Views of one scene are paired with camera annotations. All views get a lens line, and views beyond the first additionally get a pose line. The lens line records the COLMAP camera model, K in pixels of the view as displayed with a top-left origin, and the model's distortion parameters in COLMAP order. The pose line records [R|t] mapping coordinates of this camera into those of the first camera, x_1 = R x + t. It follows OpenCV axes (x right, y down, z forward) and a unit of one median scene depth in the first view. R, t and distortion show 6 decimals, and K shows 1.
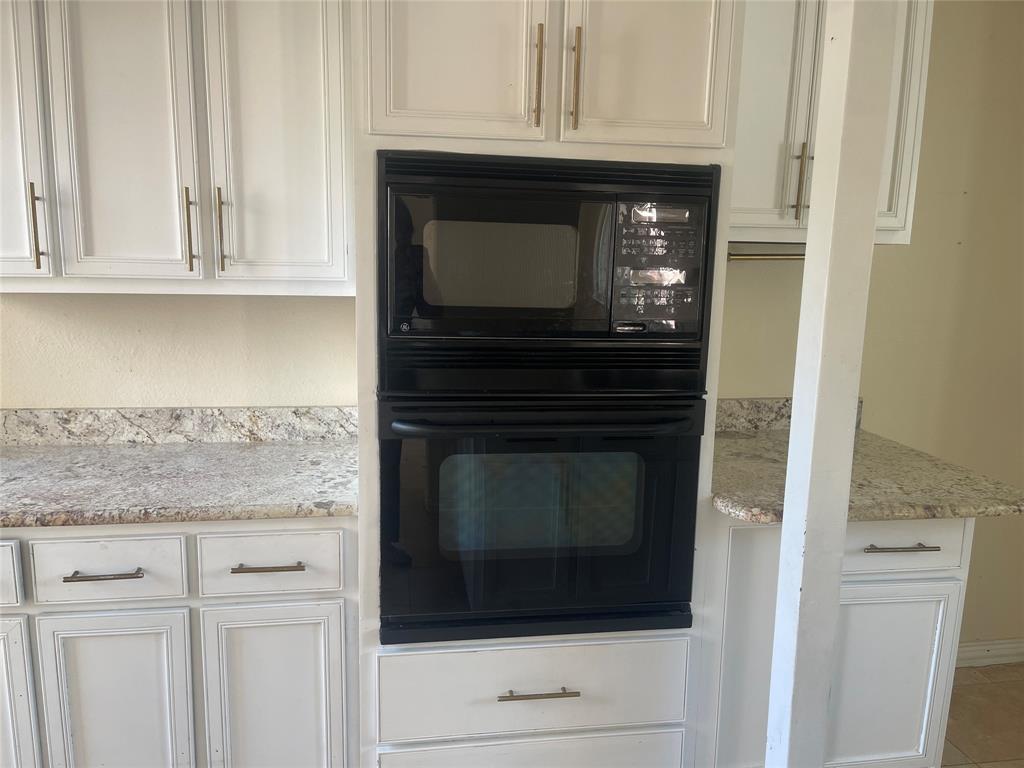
lens RADIAL K [[769.0, 0, 509.4], [0, 769.0, 391.0], [0, 0, 1]] dist [0.063610, -0.089781]
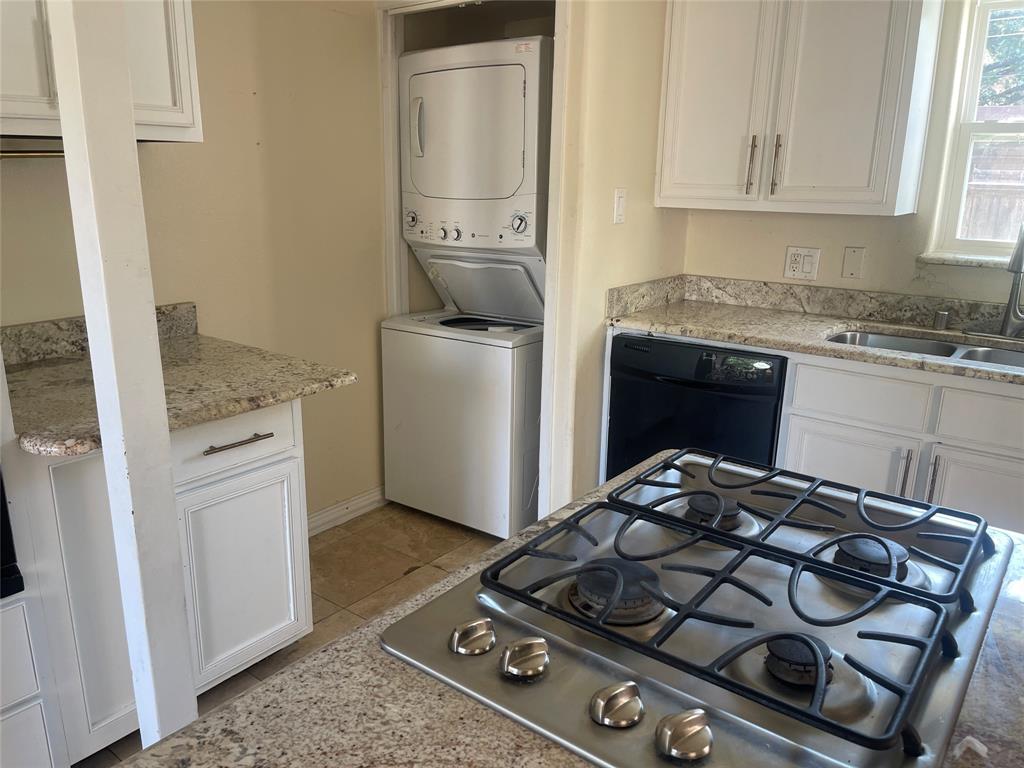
lens RADIAL K [[769.0, 0, 501.7], [0, 769.0, 382.1], [0, 0, 1]] dist [0.063610, -0.089781]
pose [[0.727331, -0.187553, 0.660162, 0.094020], [0.119091, 0.981831, 0.147731, 0.012519], [-0.675875, -0.028830, 0.736453, 0.005842]]
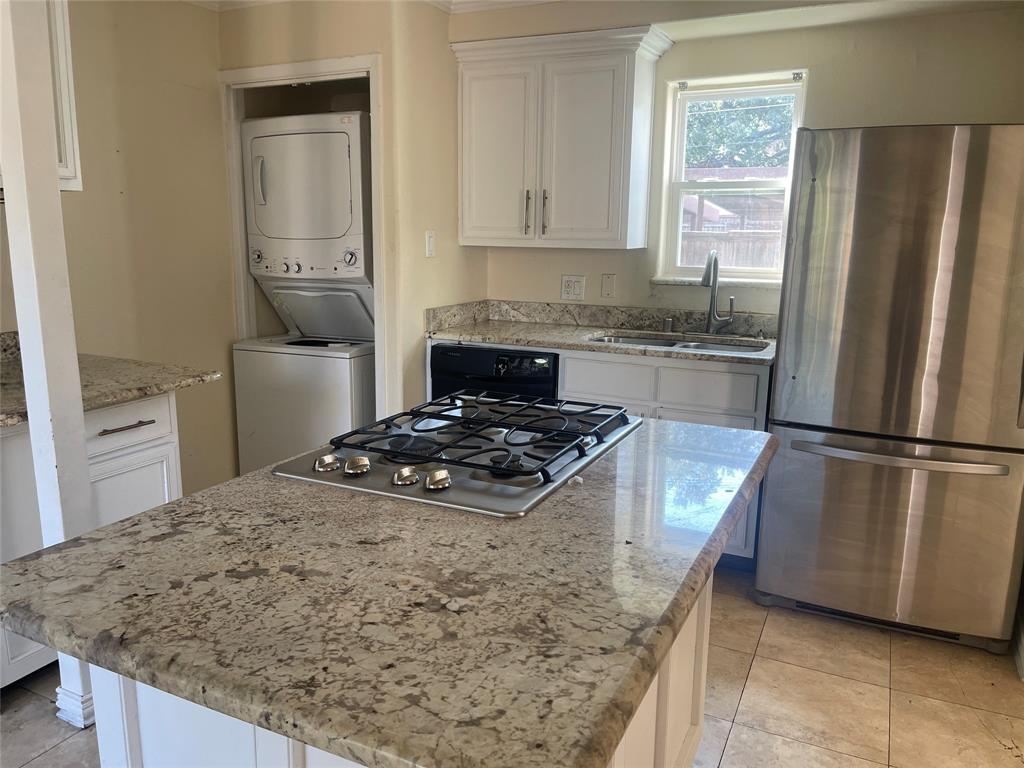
lens RADIAL K [[769.0, 0, 505.0], [0, 769.0, 388.4], [0, 0, 1]] dist [0.063610, -0.089781]
pose [[0.567359, -0.179449, 0.803681, -0.169463], [0.142201, 0.982656, 0.119024, 0.075300], [-0.811100, 0.046755, 0.583036, -0.272038]]
